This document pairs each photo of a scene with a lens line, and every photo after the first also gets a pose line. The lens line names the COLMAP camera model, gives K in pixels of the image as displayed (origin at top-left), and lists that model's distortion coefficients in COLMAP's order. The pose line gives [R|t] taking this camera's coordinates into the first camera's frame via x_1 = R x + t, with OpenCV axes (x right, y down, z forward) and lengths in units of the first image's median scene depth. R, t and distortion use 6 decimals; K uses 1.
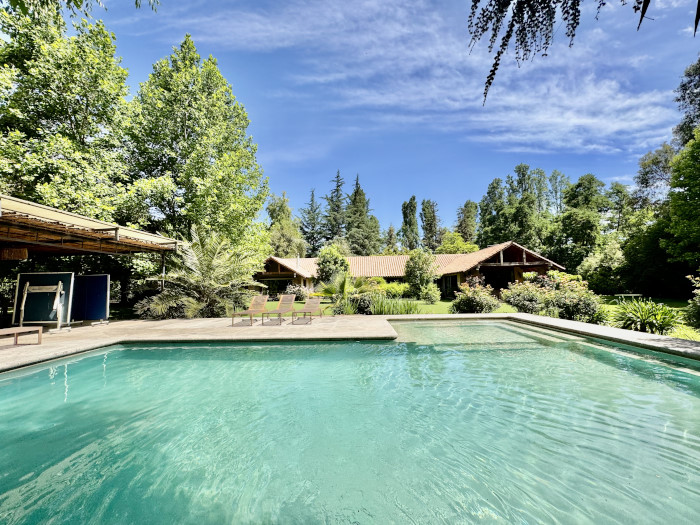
lens RADIAL K [[285.9, 0, 348.2], [0, 285.9, 277.0], [0, 0, 1]] dist [0.001412, 0.000066]
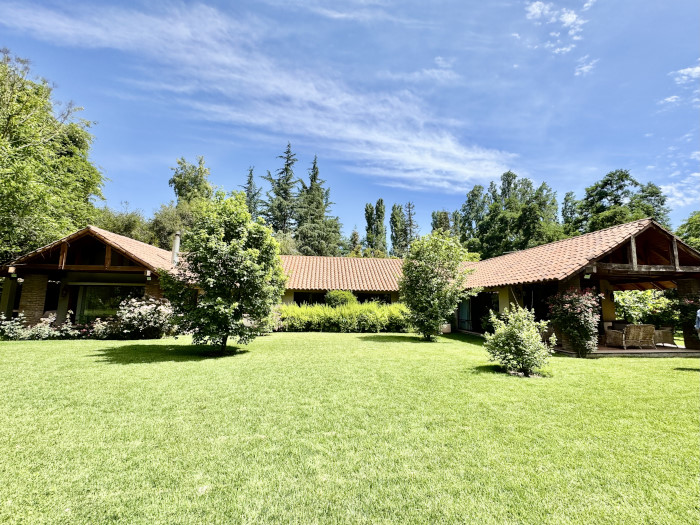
lens RADIAL K [[279.1, 0, 354.1], [0, 279.1, 265.6], [0, 0, 1]] dist [0.000476, 0.000335]
pose [[0.982391, 0.059405, 0.177140, 0.010960], [-0.039973, 0.992981, -0.111319, 0.004274], [-0.182510, 0.102278, 0.977870, 0.172939]]
